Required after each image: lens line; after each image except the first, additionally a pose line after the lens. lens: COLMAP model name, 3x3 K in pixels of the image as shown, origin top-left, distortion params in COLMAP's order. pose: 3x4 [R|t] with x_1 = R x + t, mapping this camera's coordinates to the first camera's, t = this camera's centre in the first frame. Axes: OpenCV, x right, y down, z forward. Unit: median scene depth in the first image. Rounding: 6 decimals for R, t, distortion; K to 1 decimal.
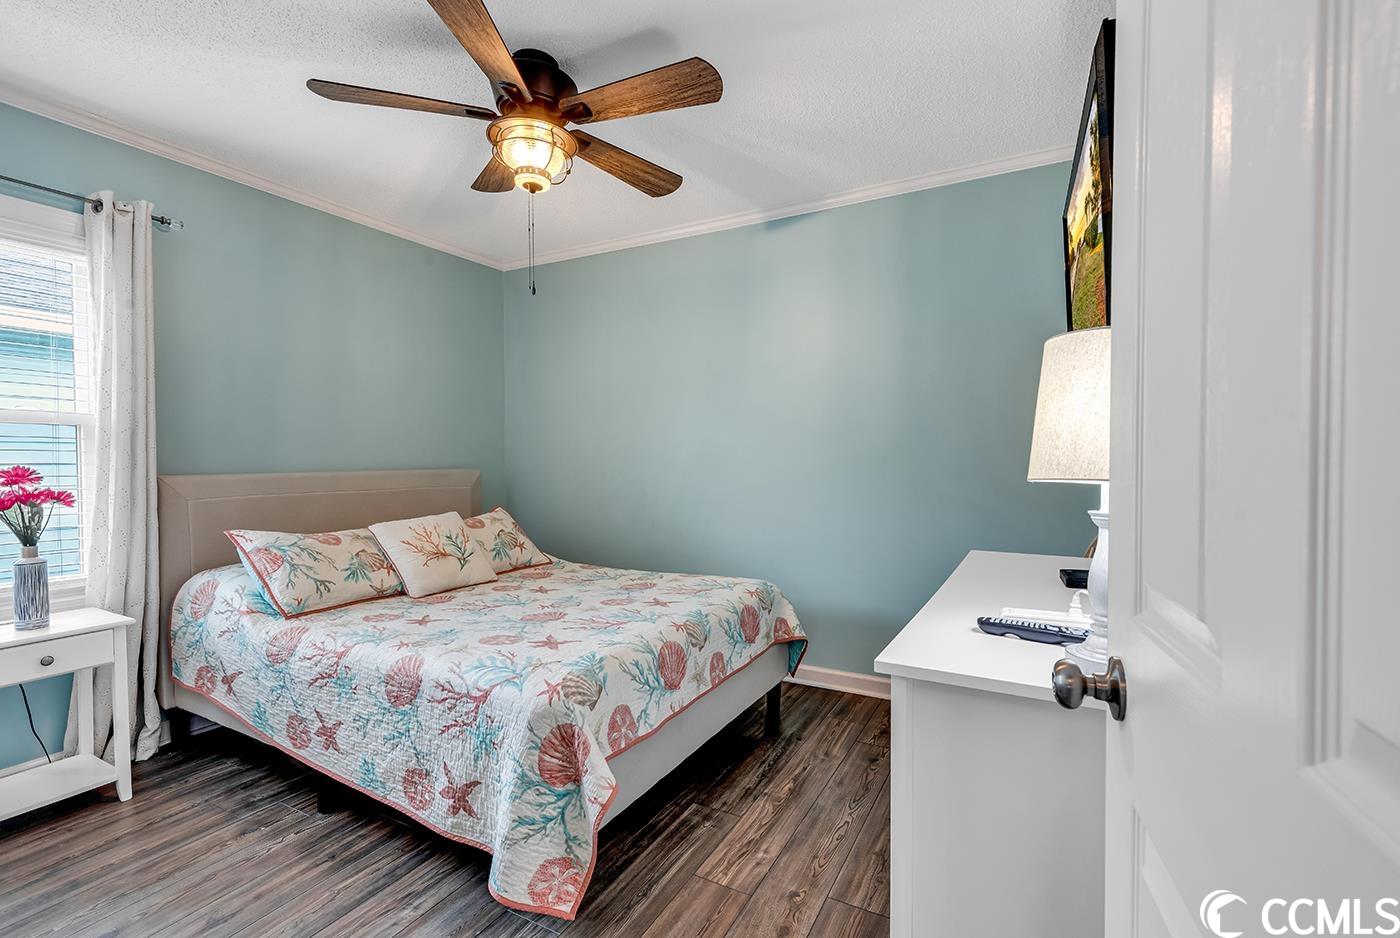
lens RADIAL K [[625.7, 0, 700.0], [0, 625.7, 469.0], [0, 0, 1]] dist [0.003773, 0.000434]
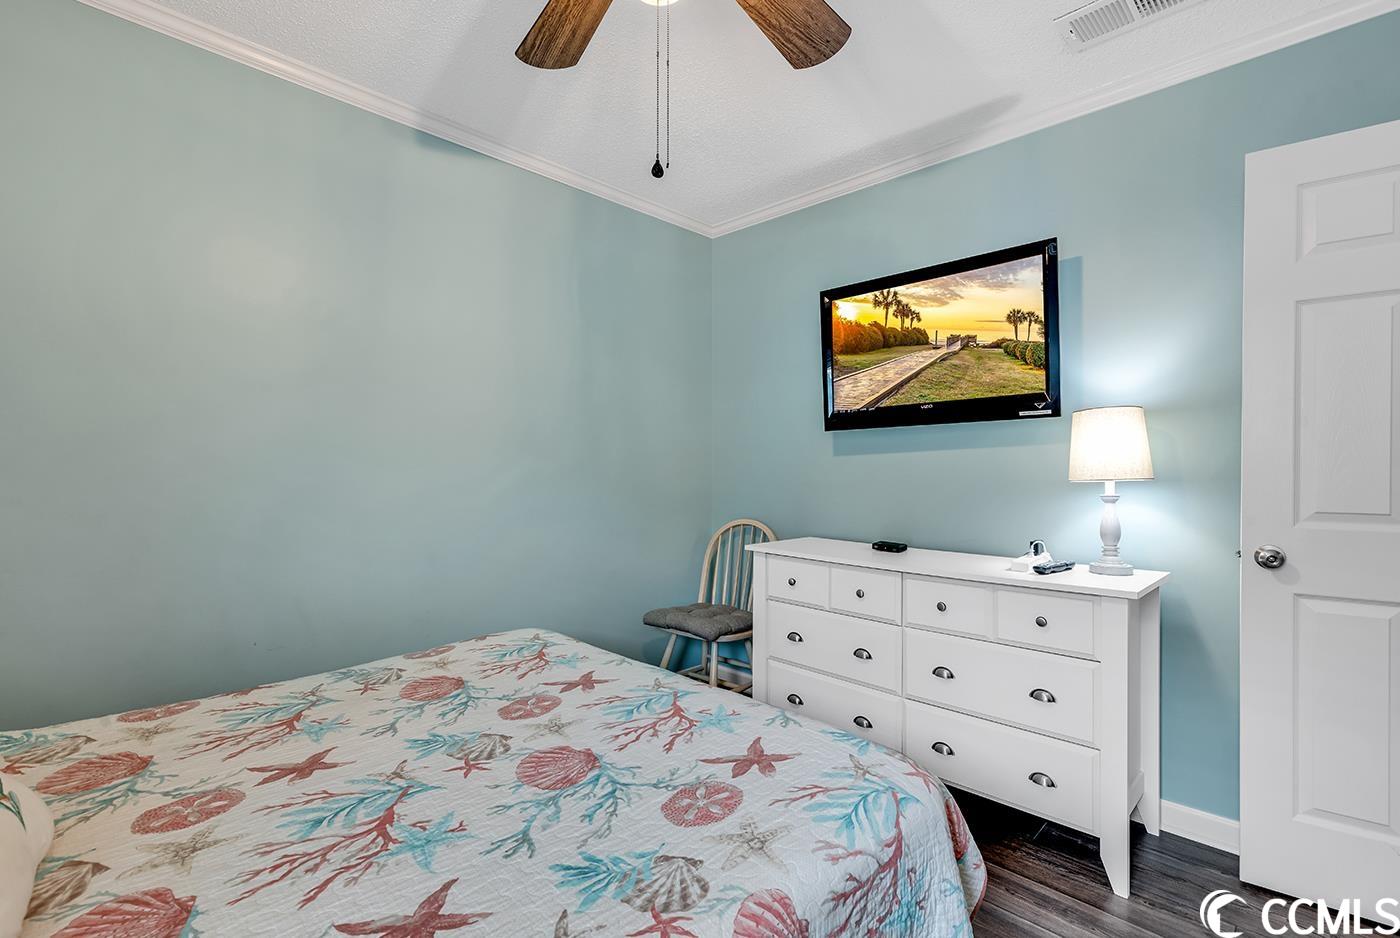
lens RADIAL K [[635.0, 0, 705.0], [0, 635.0, 474.0], [0, 0, 1]] dist [0.004144, 0.000537]
pose [[0.270674, -0.010091, 0.962618, -0.845370], [0.009489, 0.999924, 0.007814, -0.017555], [-0.962624, 0.007019, 0.270749, 0.843621]]
